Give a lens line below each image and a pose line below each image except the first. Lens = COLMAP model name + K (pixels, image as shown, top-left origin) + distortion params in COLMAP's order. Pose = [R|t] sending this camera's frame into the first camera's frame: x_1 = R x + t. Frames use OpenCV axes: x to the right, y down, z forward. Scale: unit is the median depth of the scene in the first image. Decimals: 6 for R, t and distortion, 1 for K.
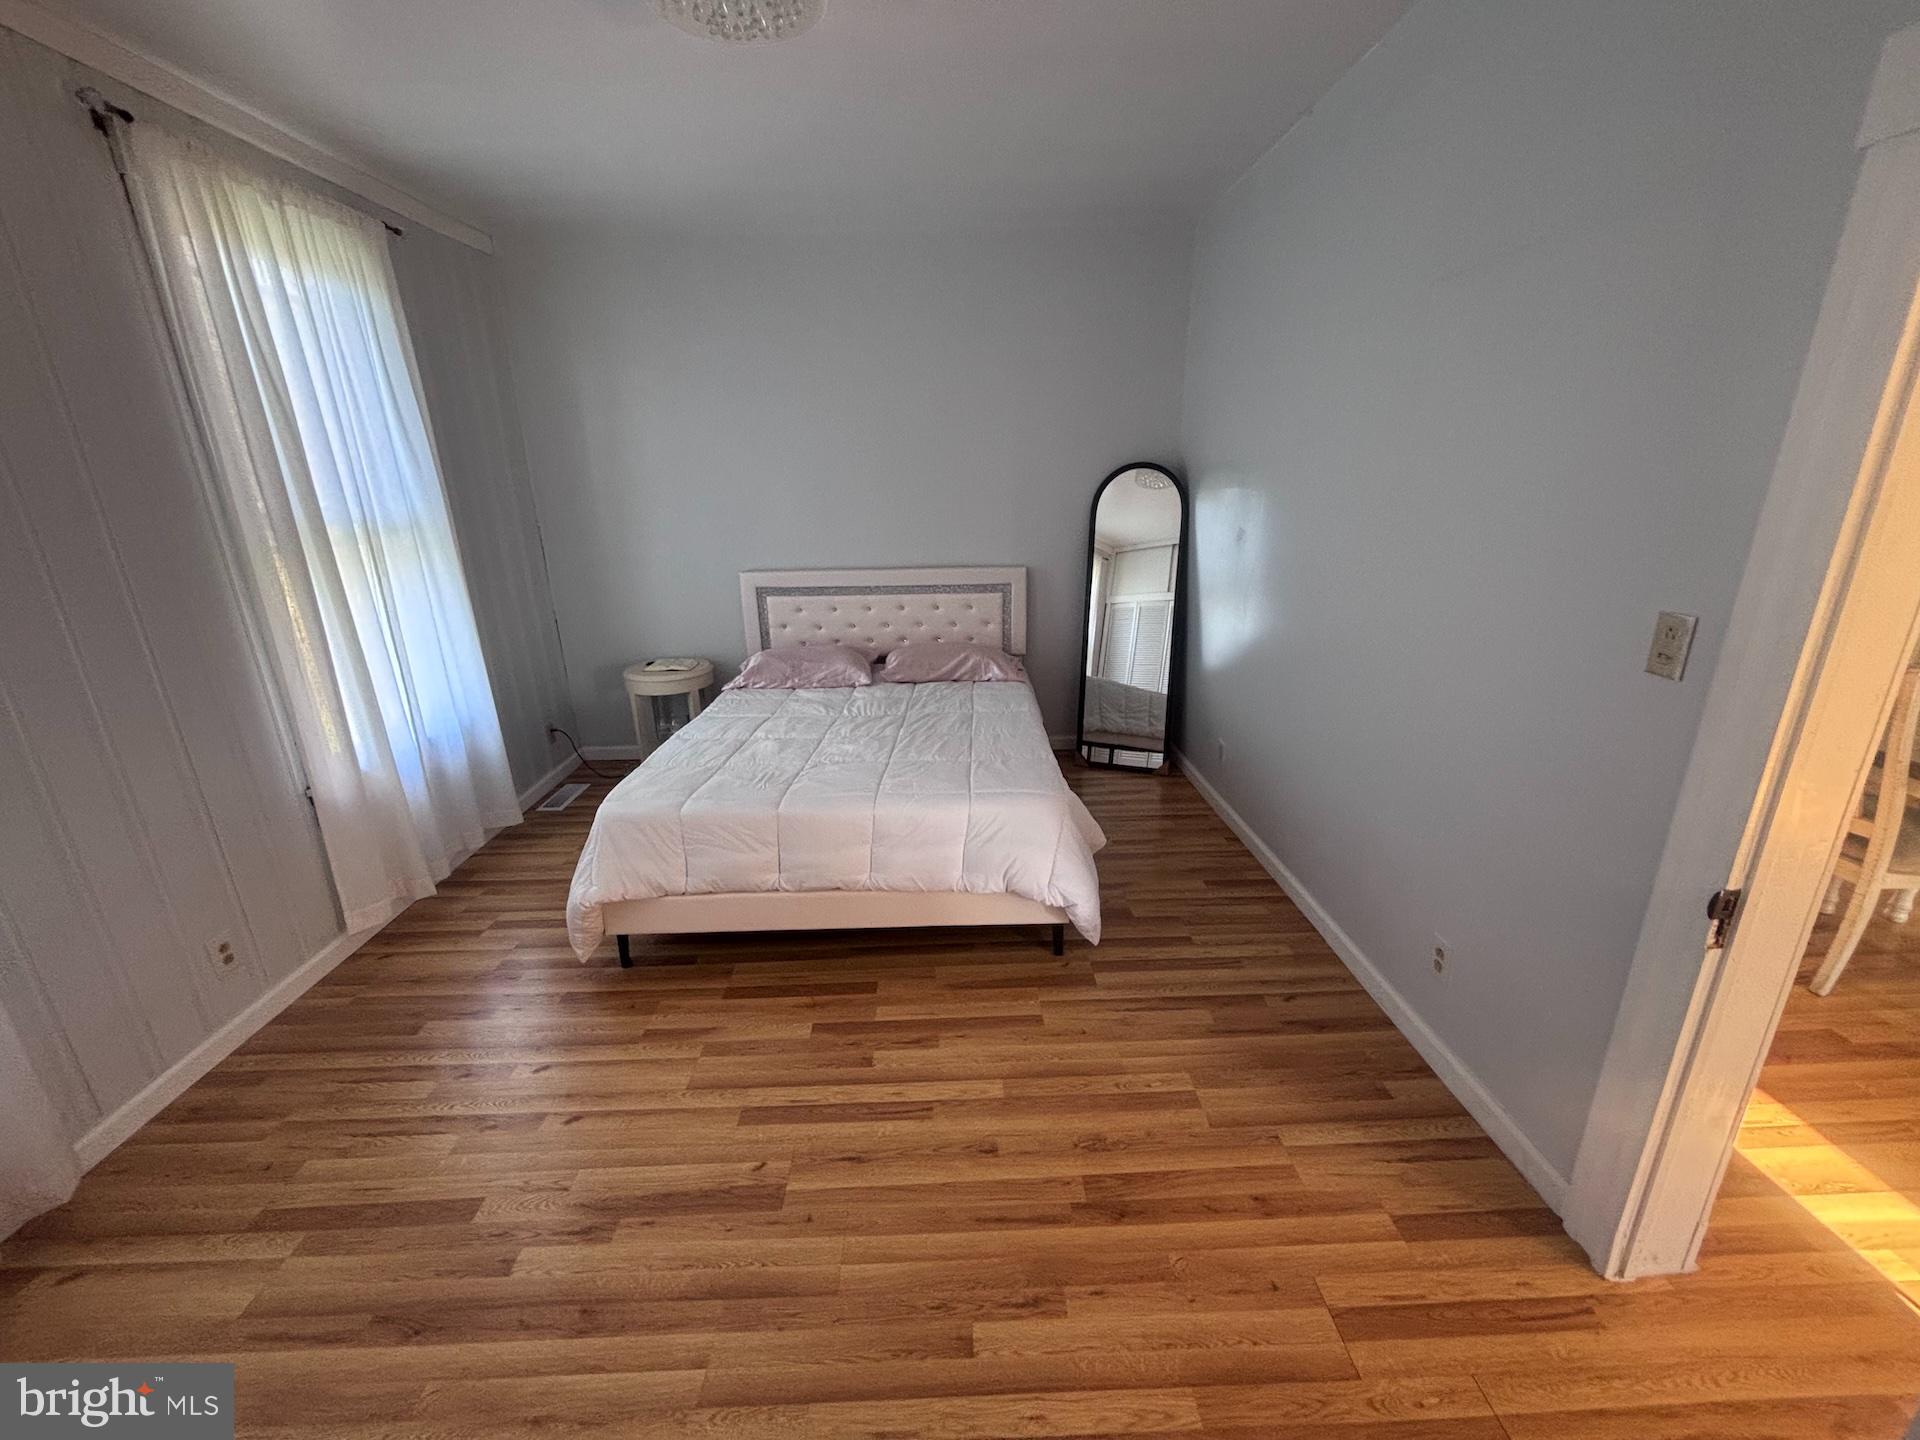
lens RADIAL K [[774.6, 0, 950.4], [0, 774.6, 720.3], [0, 0, 1]] dist [0.000036, -0.000245]
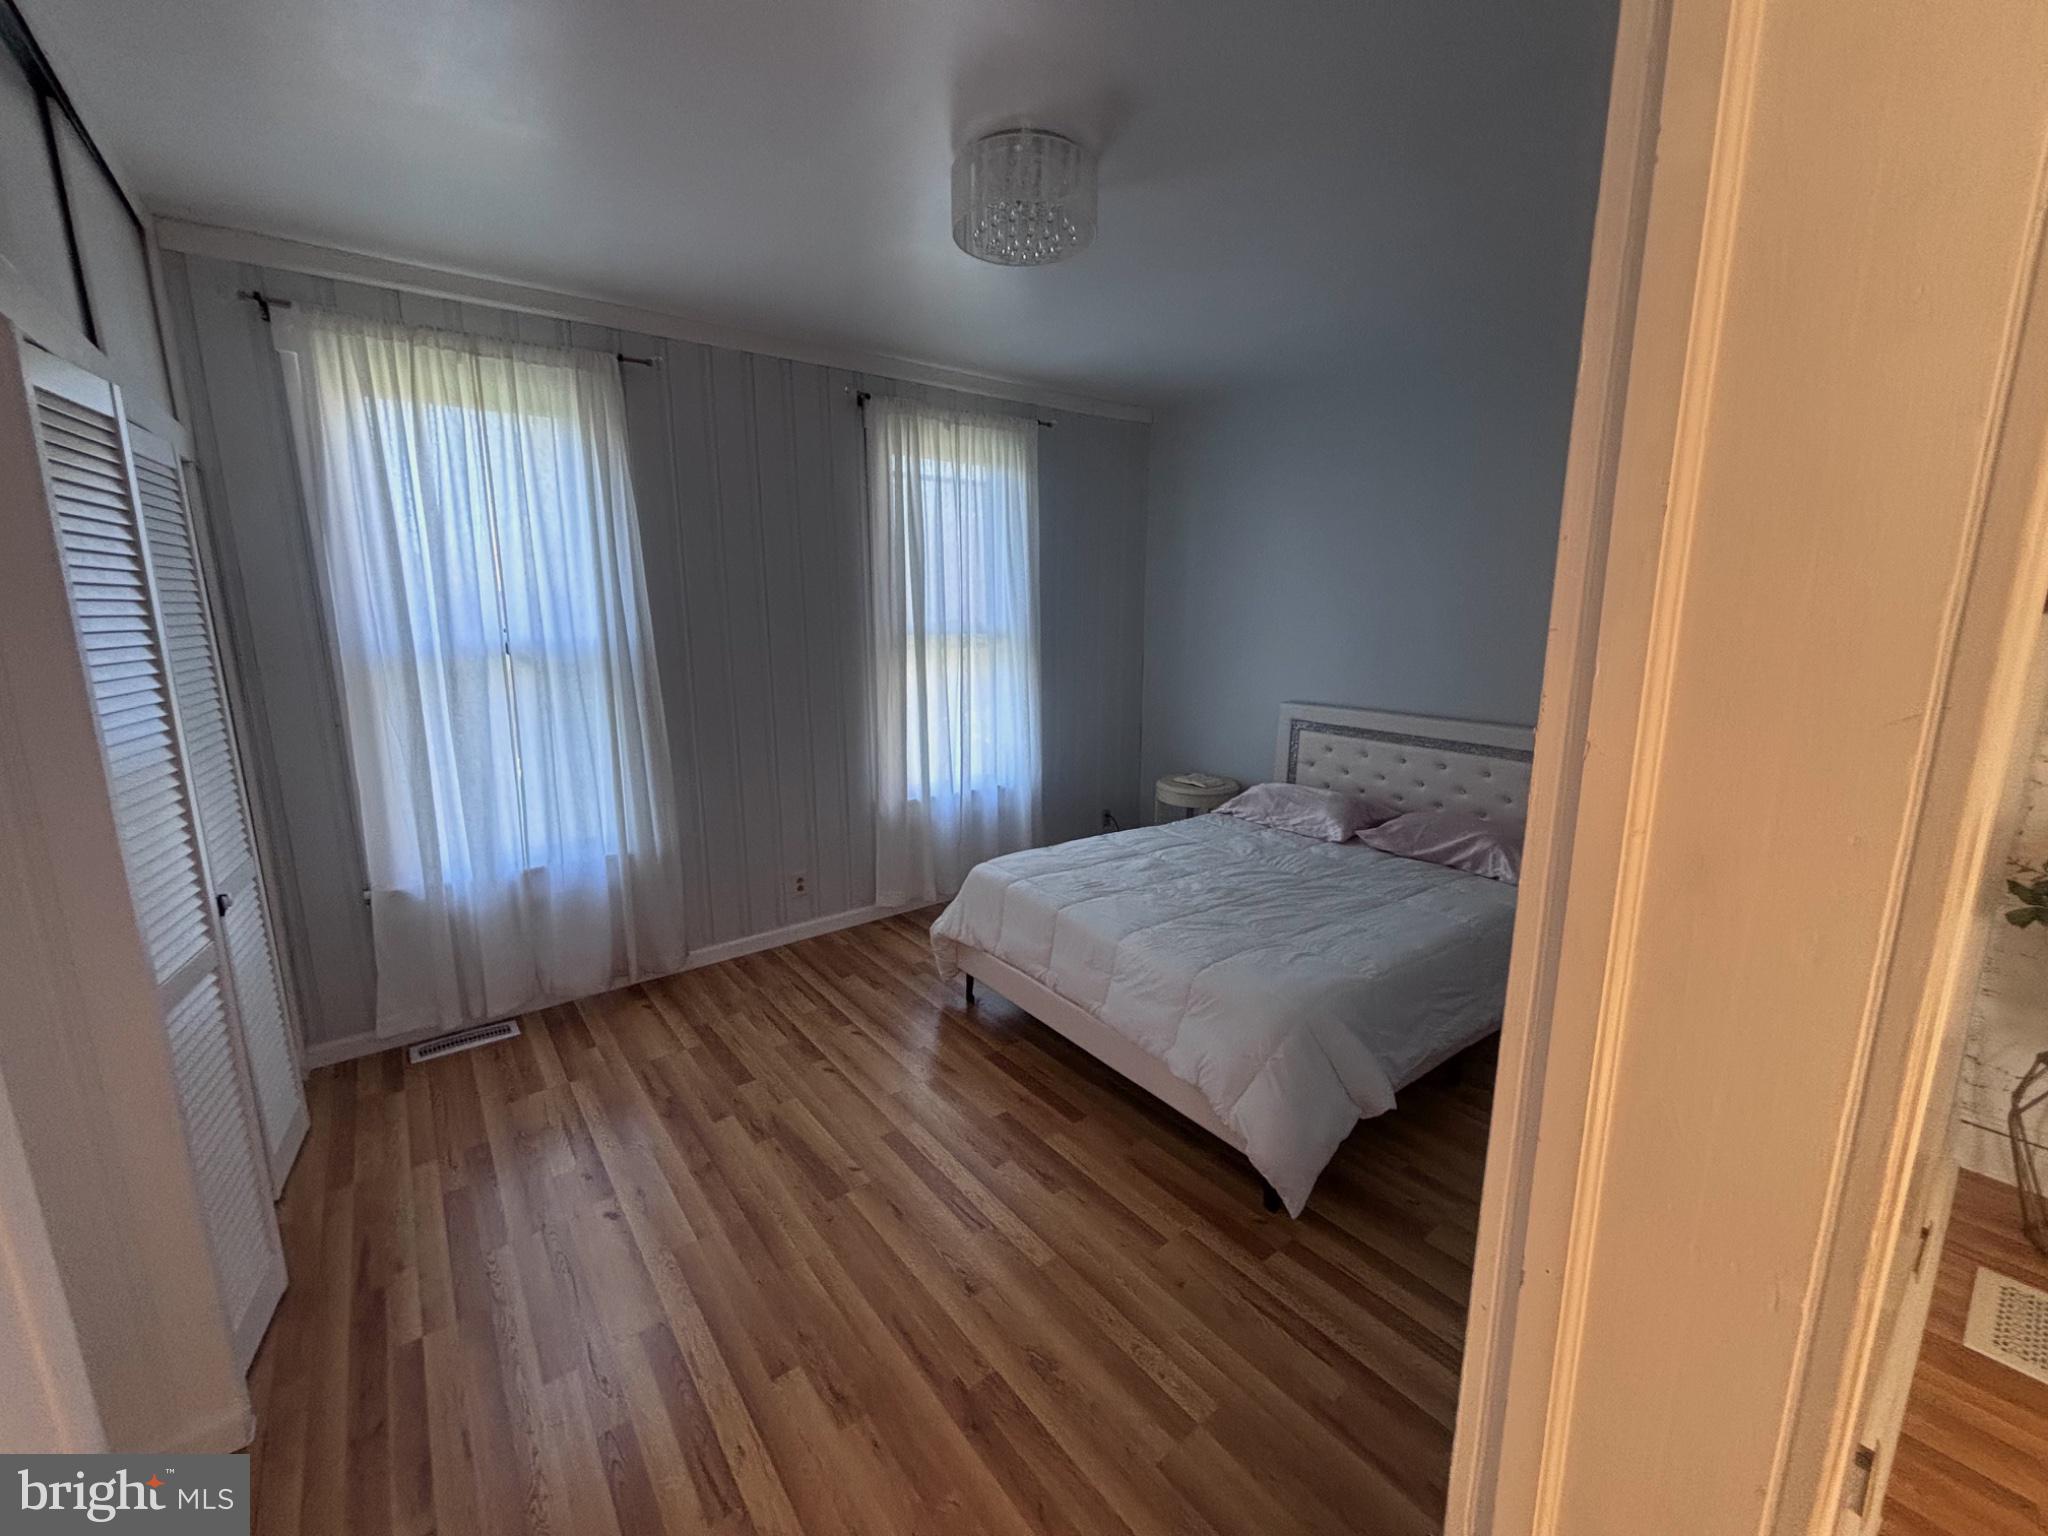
lens RADIAL K [[826.3, 0, 1015.5], [0, 826.3, 759.9], [0, 0, 1]] dist [0.000036, -0.000245]
pose [[0.597571, 0.171699, -0.783216, 0.598983], [-0.260309, 0.965437, 0.013037, -0.082674], [0.758385, 0.196088, 0.621612, 0.211437]]
